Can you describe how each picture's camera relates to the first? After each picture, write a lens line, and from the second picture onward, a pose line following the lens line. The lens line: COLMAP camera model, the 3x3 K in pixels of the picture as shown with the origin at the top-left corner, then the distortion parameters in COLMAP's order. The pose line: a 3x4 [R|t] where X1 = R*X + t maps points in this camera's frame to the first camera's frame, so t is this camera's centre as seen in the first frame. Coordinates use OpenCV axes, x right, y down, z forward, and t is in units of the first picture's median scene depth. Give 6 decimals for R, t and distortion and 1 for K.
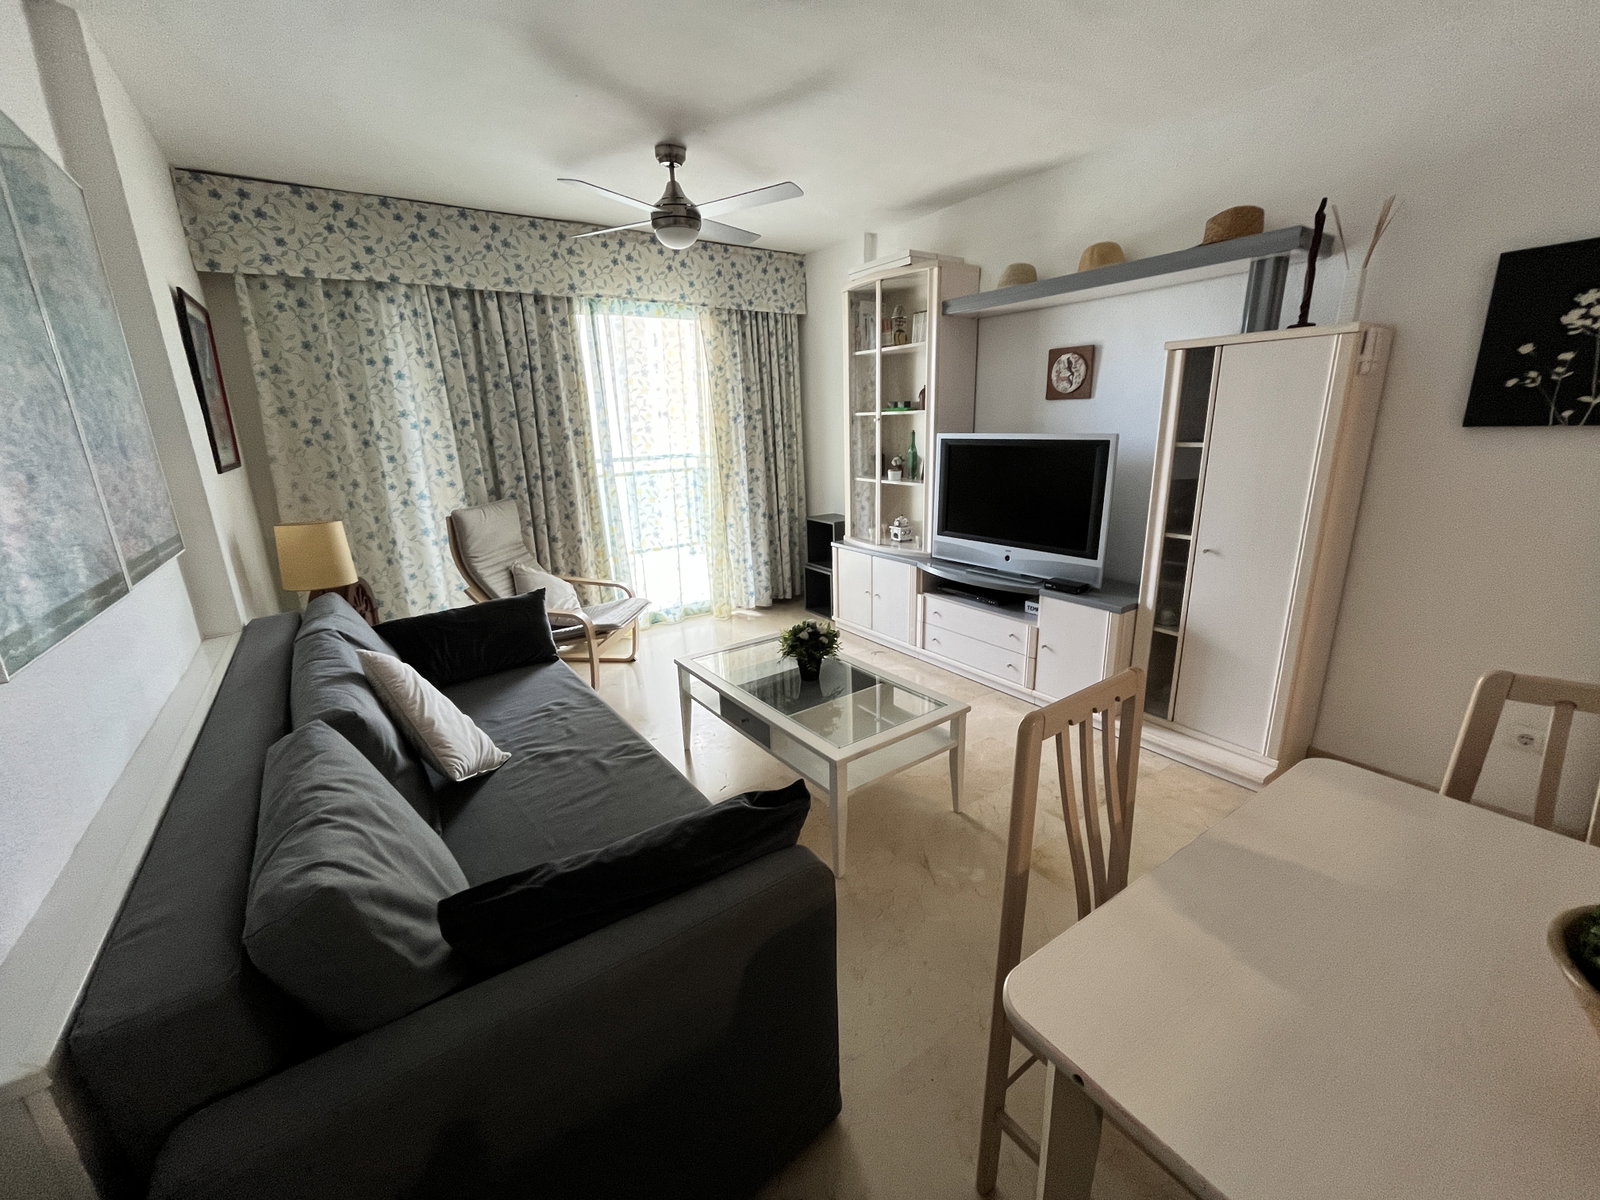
lens RADIAL K [[645.9, 0, 799.8], [0, 645.9, 597.7], [0, 0, 1]] dist [0.000722, -0.001062]
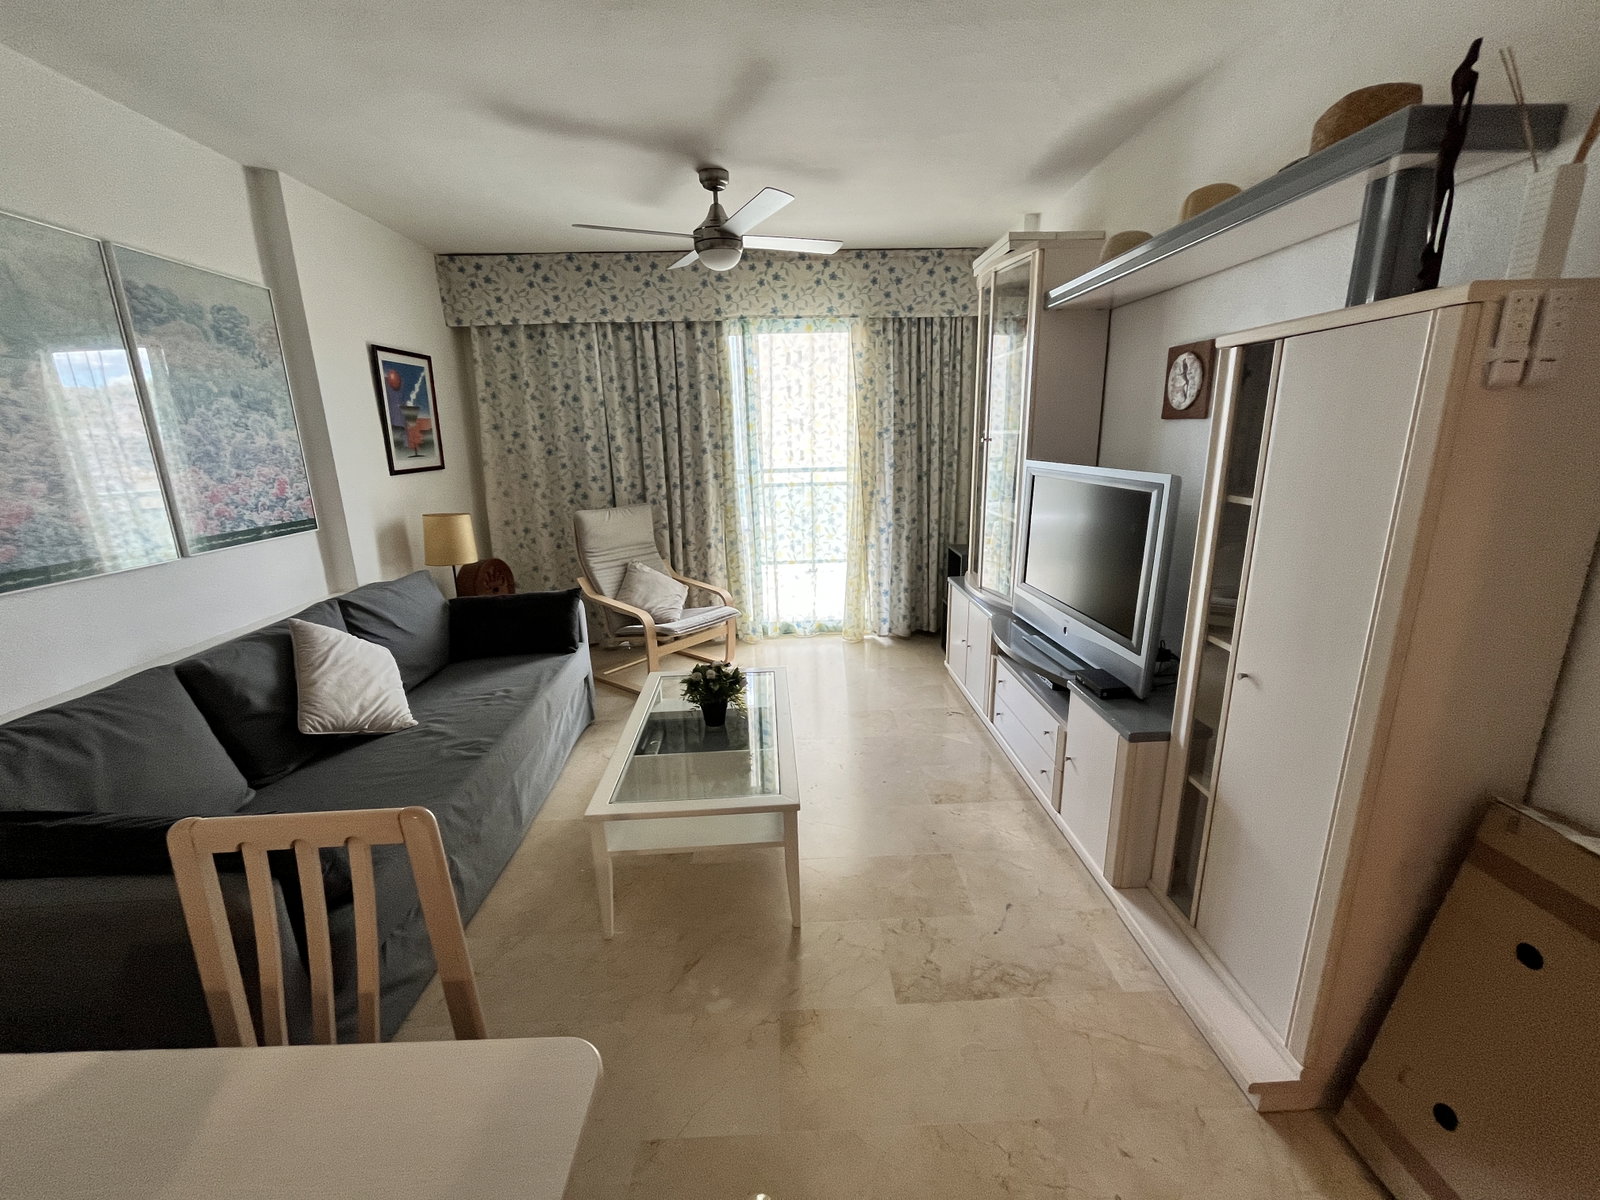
lens RADIAL K [[645.9, 0, 801.1], [0, 645.9, 598.9], [0, 0, 1]] dist [0.000722, -0.001062]
pose [[0.844734, 0.144595, -0.515282, 0.413730], [-0.145411, 0.988601, 0.039034, -0.076351], [0.515053, 0.041954, 0.856131, 0.185995]]
